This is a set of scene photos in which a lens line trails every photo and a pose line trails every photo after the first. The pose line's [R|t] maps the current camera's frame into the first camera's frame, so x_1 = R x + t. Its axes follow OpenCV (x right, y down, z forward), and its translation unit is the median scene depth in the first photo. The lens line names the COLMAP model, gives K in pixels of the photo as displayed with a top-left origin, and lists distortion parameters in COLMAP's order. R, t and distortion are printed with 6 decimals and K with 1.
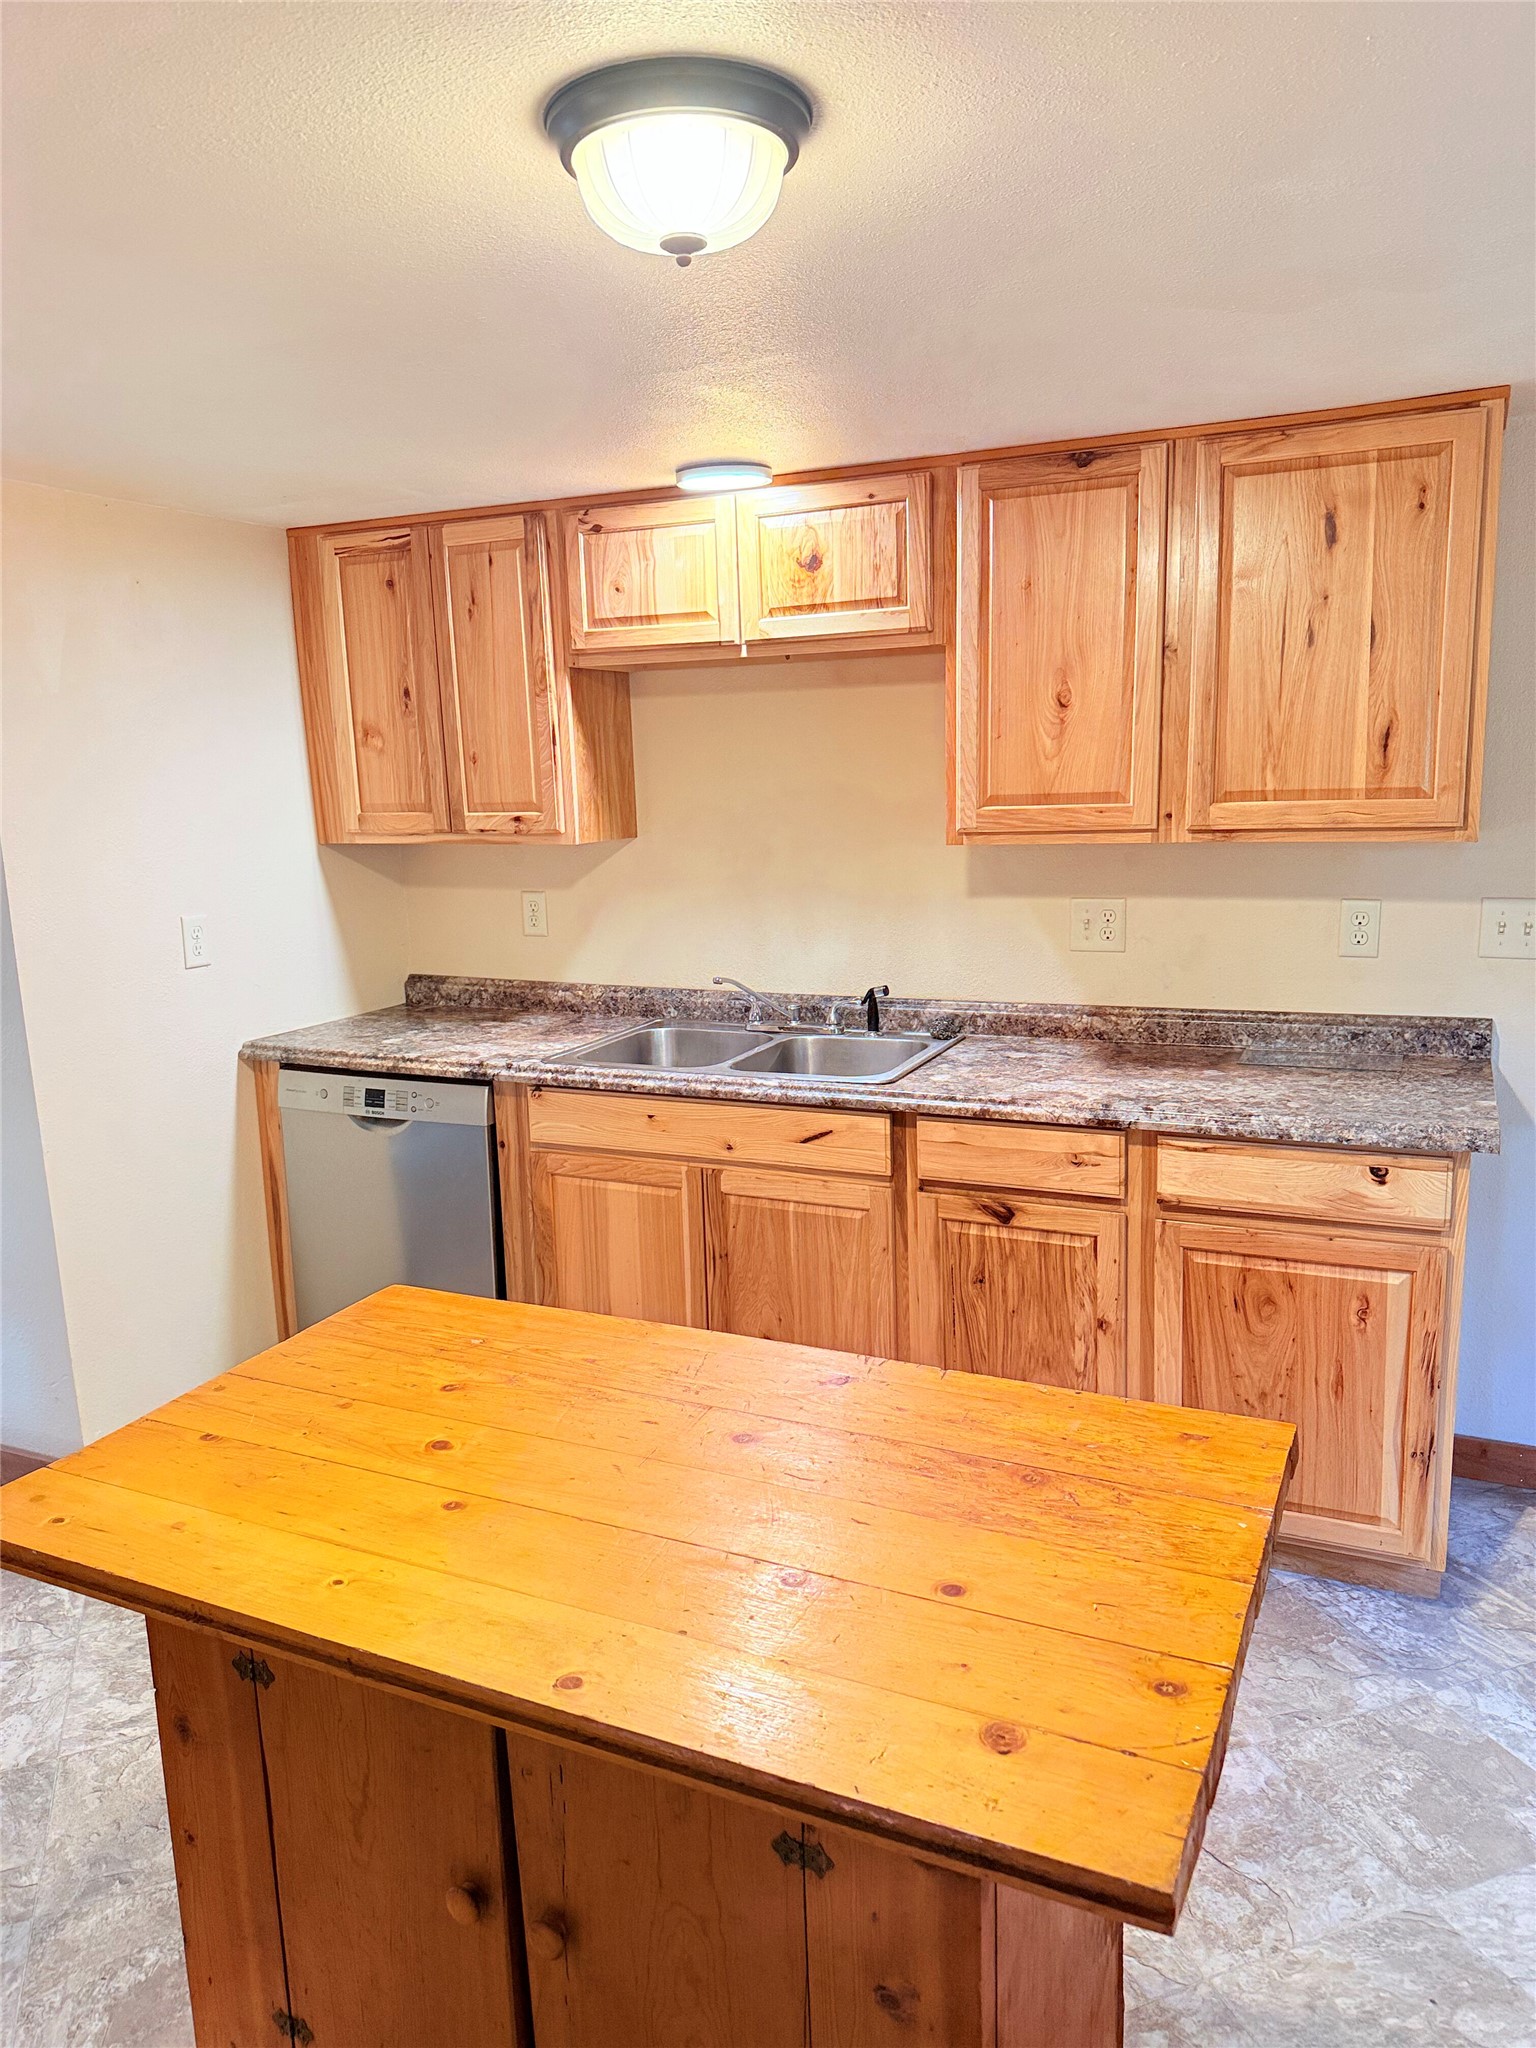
lens RADIAL K [[1419.5, 0, 766.5], [0, 1419.5, 1029.3], [0, 0, 1]] dist [0.166657, -0.330211]
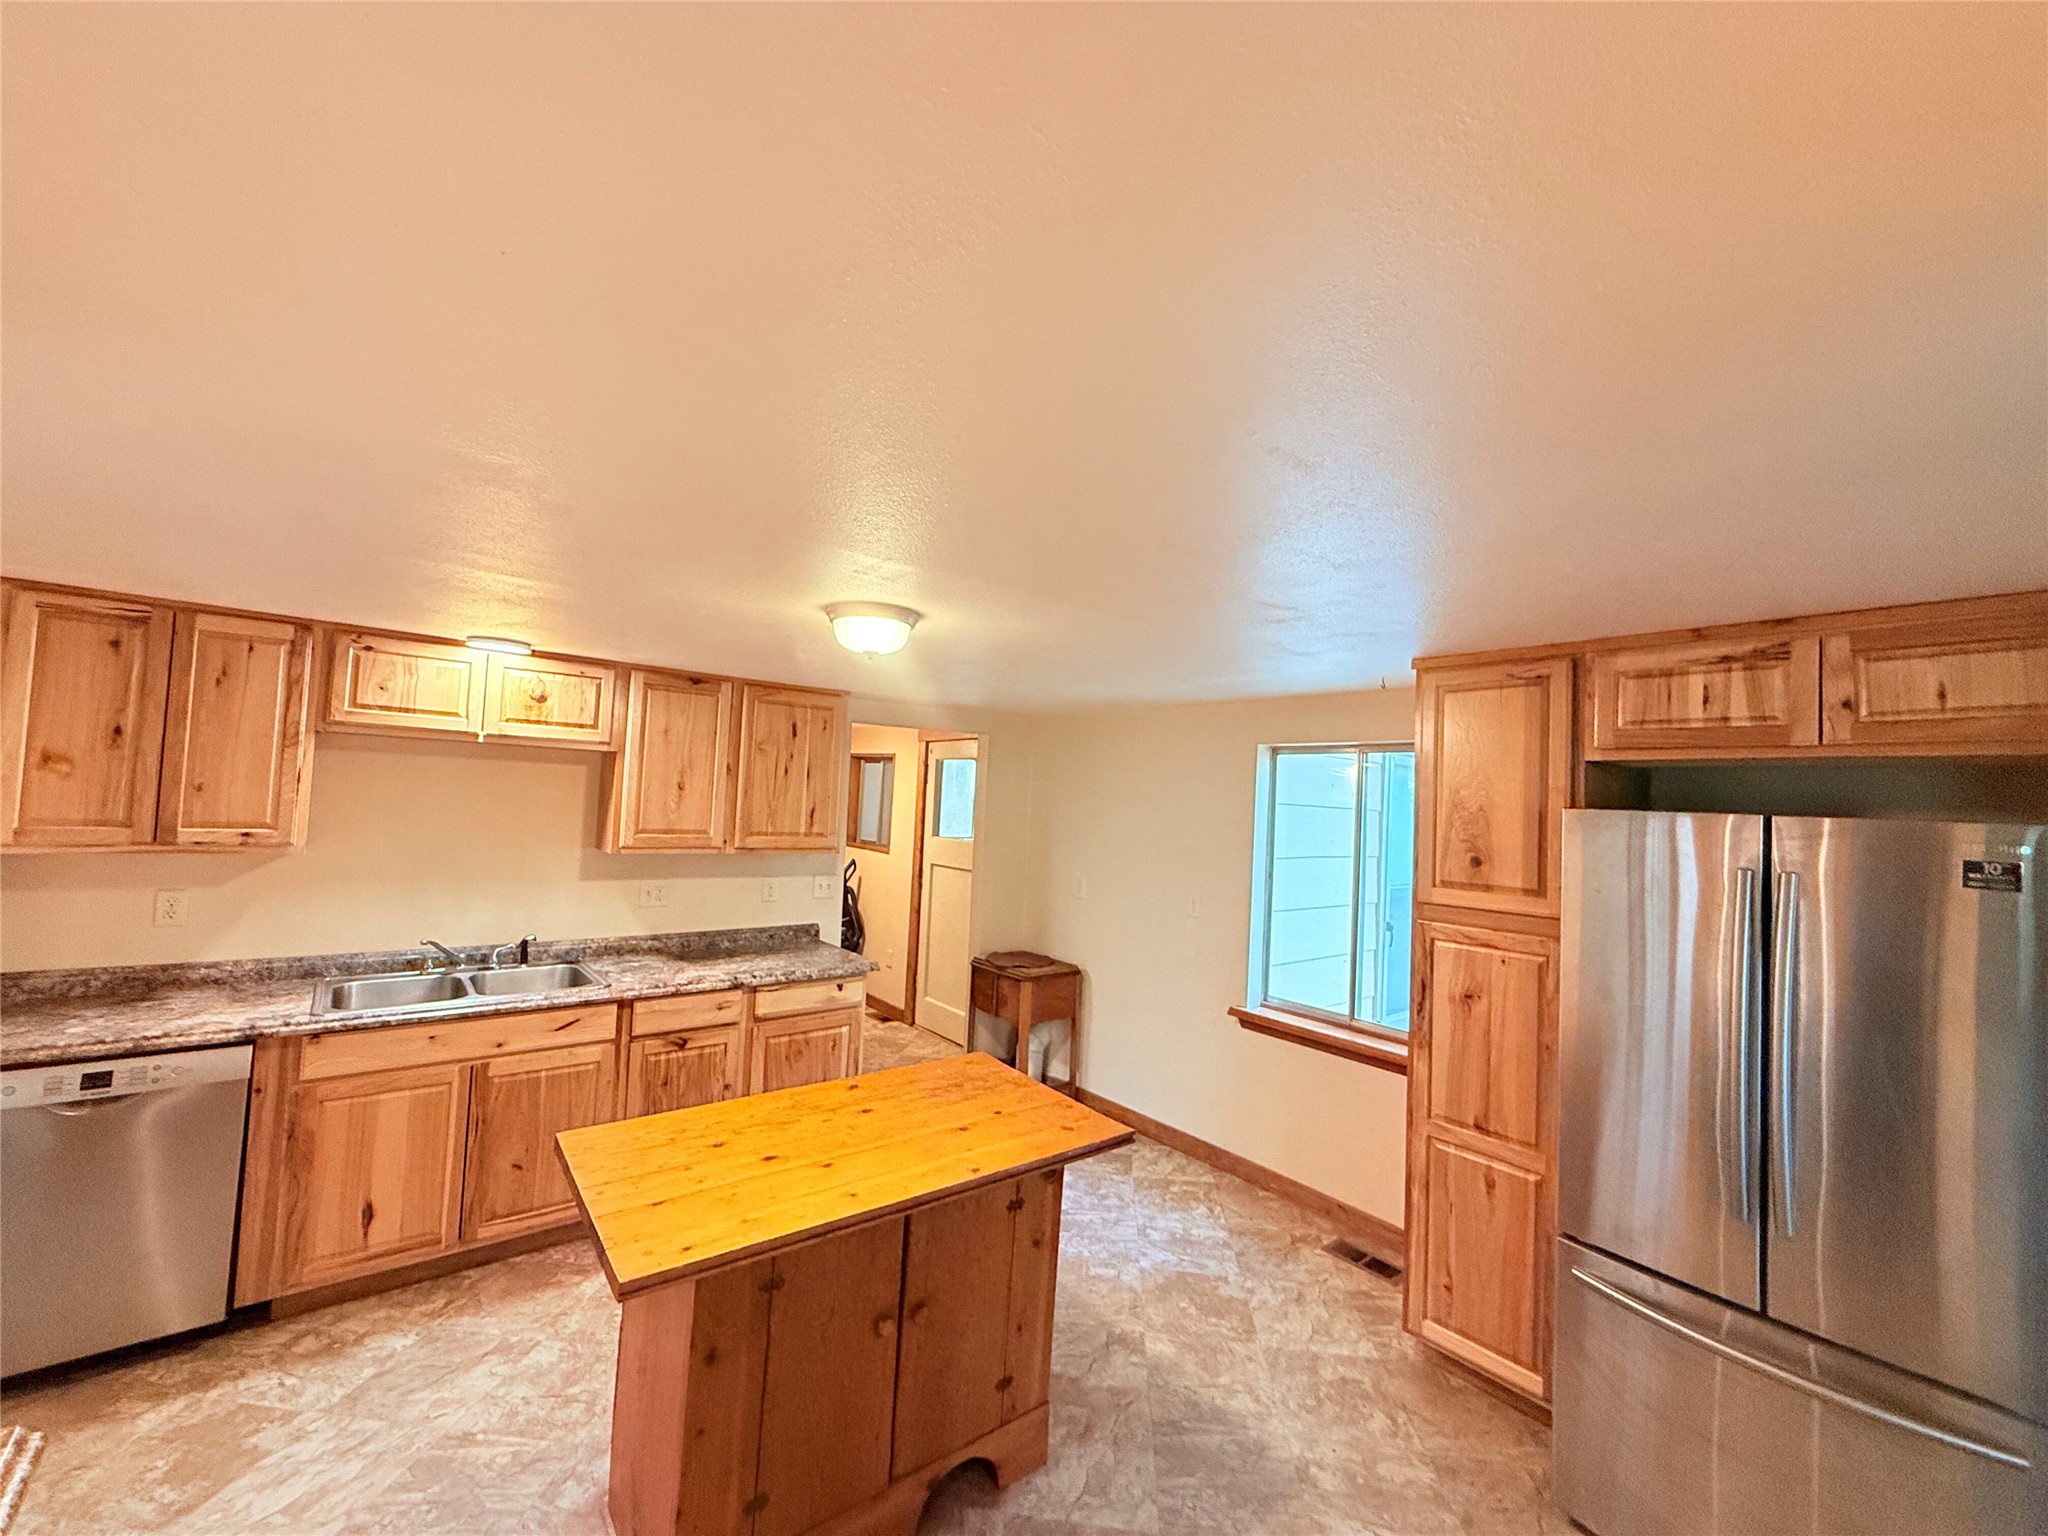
lens RADIAL K [[814.4, 0, 1015.8], [0, 814.4, 762.8], [0, 0, 1]] dist [-0.000479, -0.000014]
pose [[0.448599, 0.092193, 0.888965, -0.599101], [0.102403, 0.982812, -0.153601, -0.027935], [-0.887847, 0.159938, 0.431448, 0.044951]]
